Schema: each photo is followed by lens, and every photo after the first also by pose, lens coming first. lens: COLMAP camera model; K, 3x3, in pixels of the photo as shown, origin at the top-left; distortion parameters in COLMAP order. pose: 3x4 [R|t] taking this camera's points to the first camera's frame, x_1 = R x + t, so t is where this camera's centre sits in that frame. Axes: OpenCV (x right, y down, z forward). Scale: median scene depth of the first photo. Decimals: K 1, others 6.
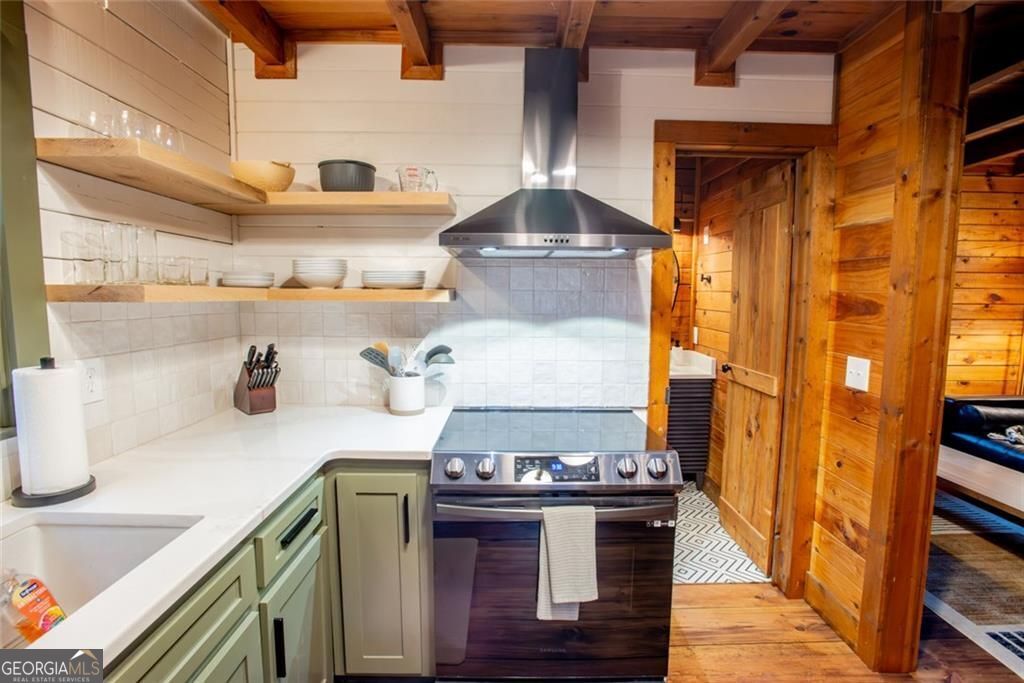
lens RADIAL K [[496.1, 0, 512.2], [0, 496.1, 344.0], [0, 0, 1]] dist [-0.062128, 0.022142]
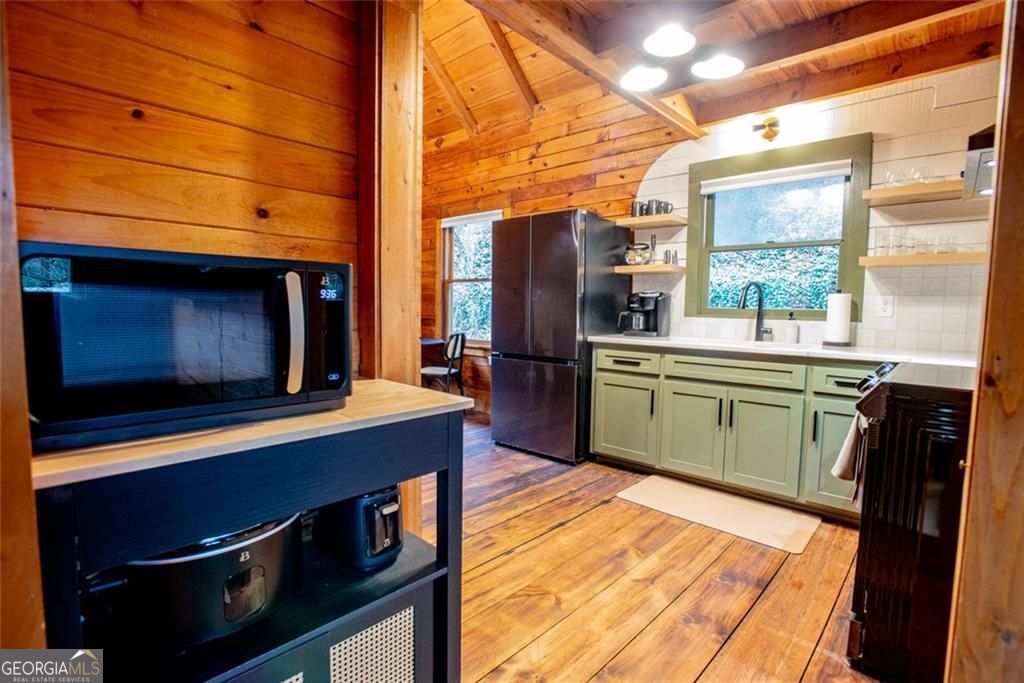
lens RADIAL K [[496.1, 0, 512.2], [0, 496.1, 344.0], [0, 0, 1]] dist [-0.062128, 0.022142]
pose [[-0.681965, 0.039740, -0.730305, 1.171323], [-0.090324, 0.986303, 0.138016, 0.065287], [0.725786, 0.160087, -0.669034, 0.844393]]
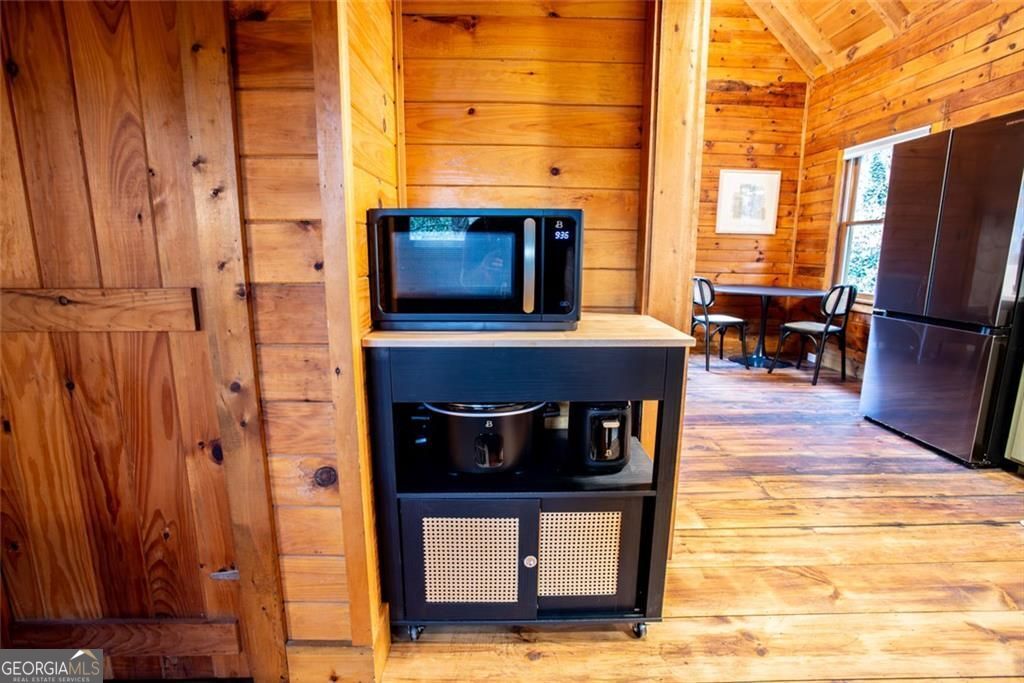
lens RADIAL K [[492.1, 0, 511.7], [0, 492.1, 343.9], [0, 0, 1]] dist [-0.058117, 0.019361]
pose [[-0.999799, -0.008996, -0.017899, 0.999933], [-0.013705, 0.958850, 0.283583, 0.057860], [0.014611, 0.283772, -0.958781, 0.991981]]
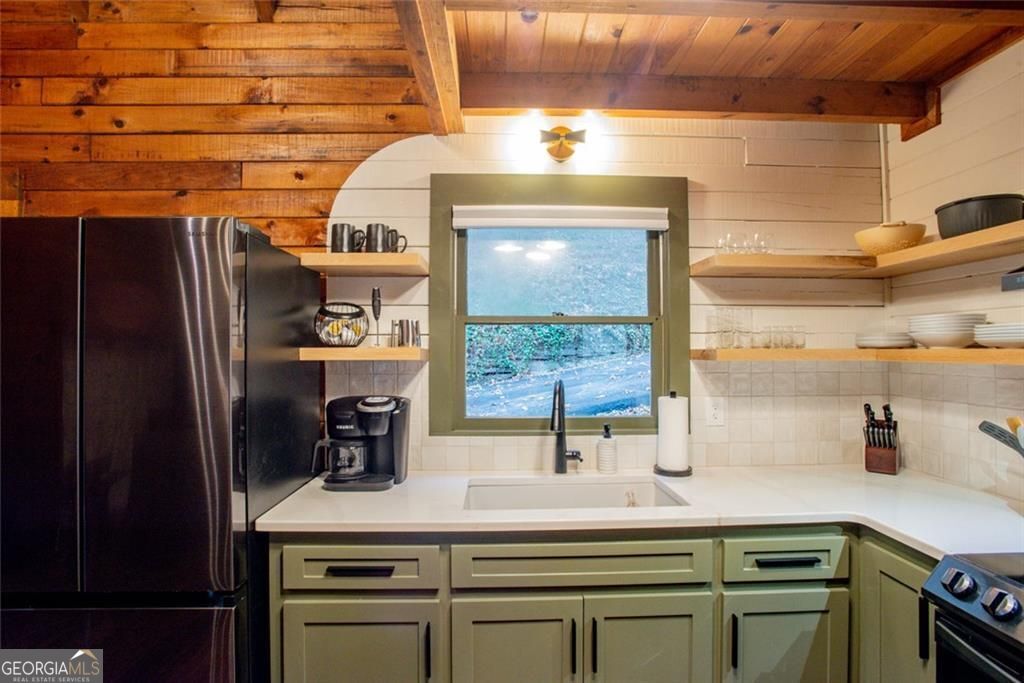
lens RADIAL K [[496.1, 0, 512.2], [0, 496.1, 344.0], [0, 0, 1]] dist [-0.062128, 0.022142]
pose [[0.025384, -0.023533, -0.999401, 0.452154], [-0.096957, 0.994952, -0.025891, -0.022231], [0.994965, 0.097556, 0.022974, 0.202571]]
